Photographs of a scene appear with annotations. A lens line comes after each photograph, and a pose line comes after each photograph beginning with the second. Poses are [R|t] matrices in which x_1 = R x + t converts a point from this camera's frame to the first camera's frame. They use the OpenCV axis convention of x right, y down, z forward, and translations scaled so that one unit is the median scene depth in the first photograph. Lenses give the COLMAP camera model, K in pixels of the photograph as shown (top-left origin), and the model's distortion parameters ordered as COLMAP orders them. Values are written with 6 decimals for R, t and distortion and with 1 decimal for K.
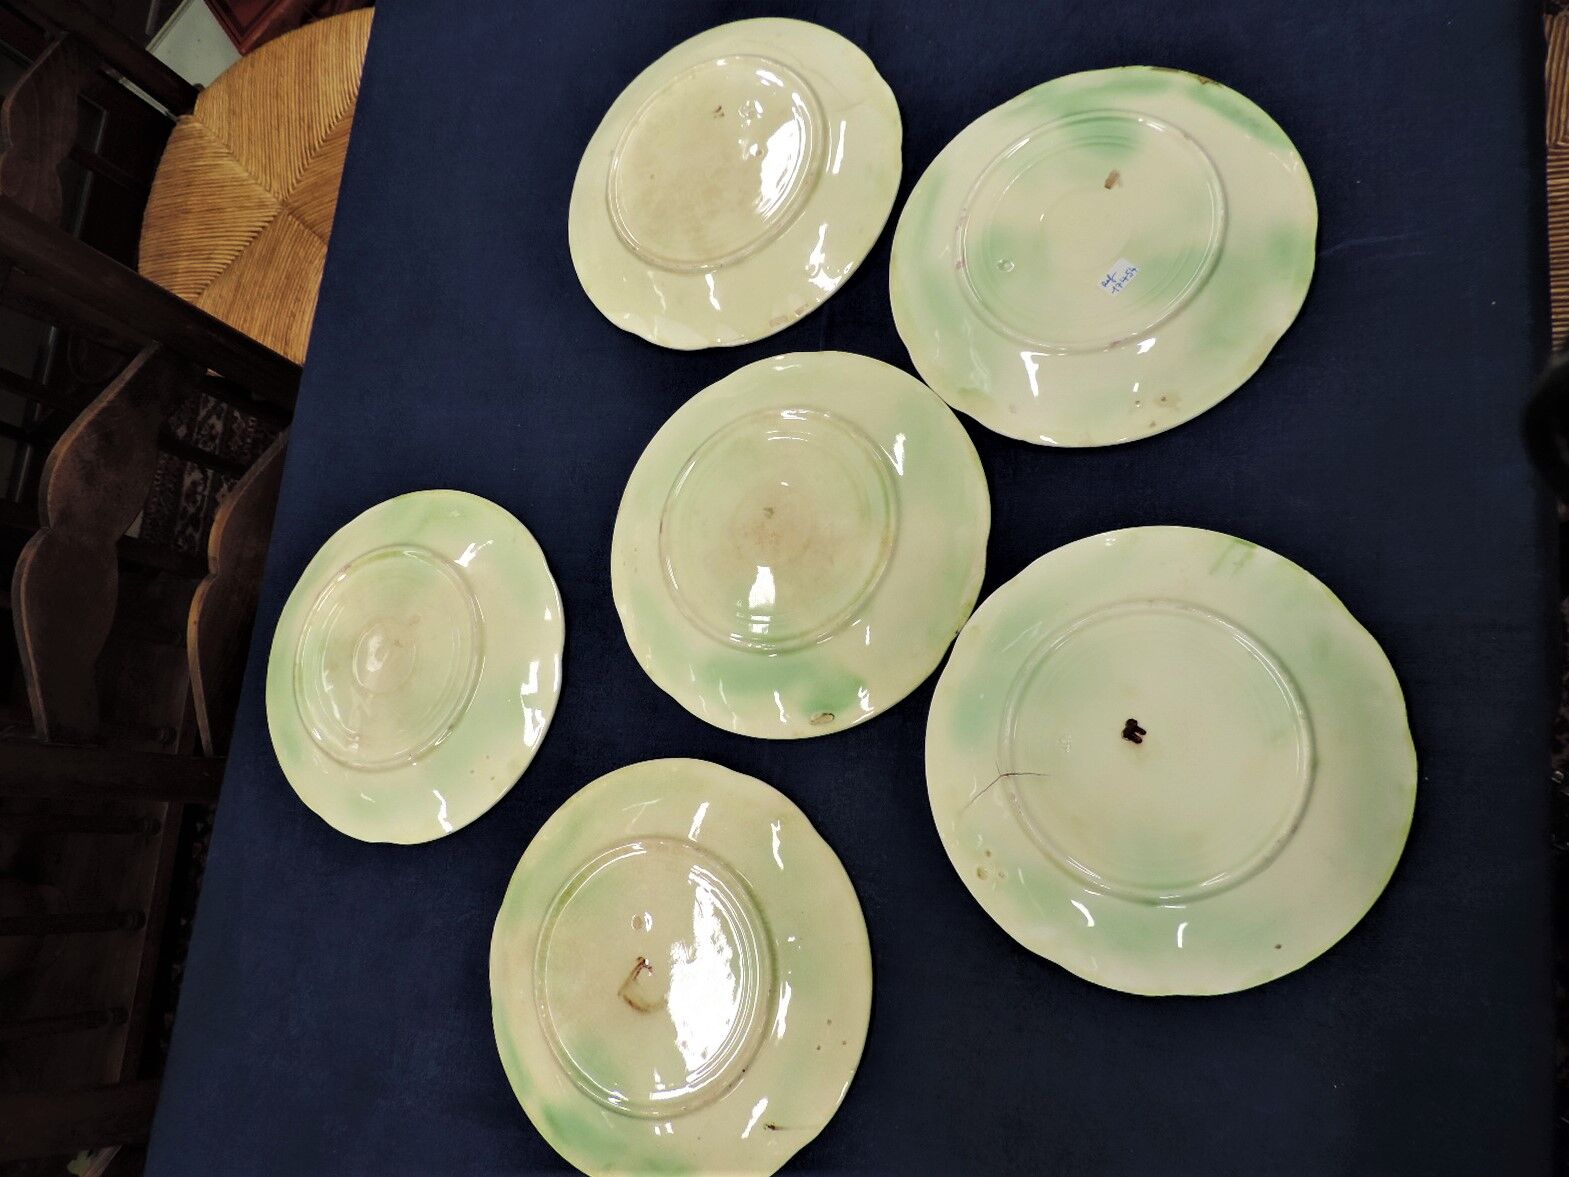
lens RADIAL K [[1130.1, 0, 785.4], [0, 1130.1, 588.2], [0, 0, 1]] dist [-0.013180, 0.010194]
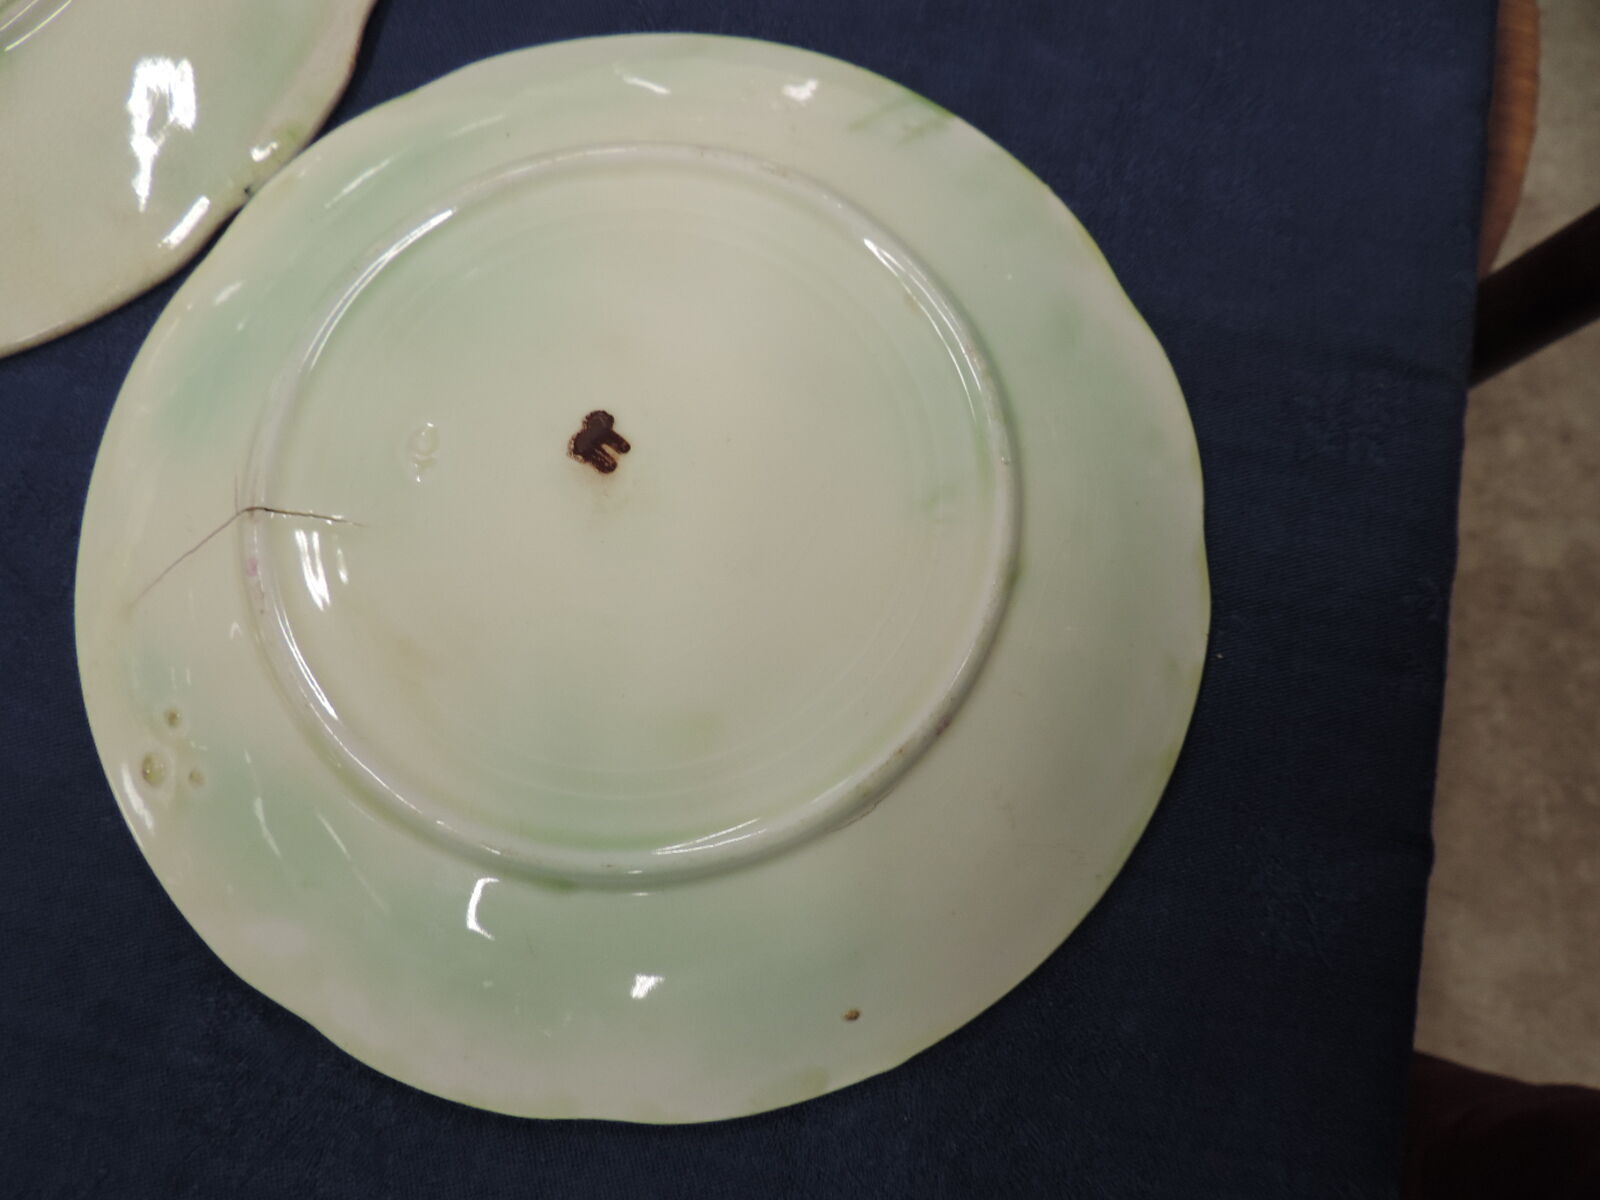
lens RADIAL K [[1152.4, 0, 799.7], [0, 1152.4, 600.9], [0, 0, 1]] dist [-0.013180, 0.010194]
pose [[0.929753, 0.157650, 0.332724, 0.250621], [-0.169877, 0.985435, 0.007783, 0.166560], [-0.326651, -0.063759, 0.942992, 0.605510]]
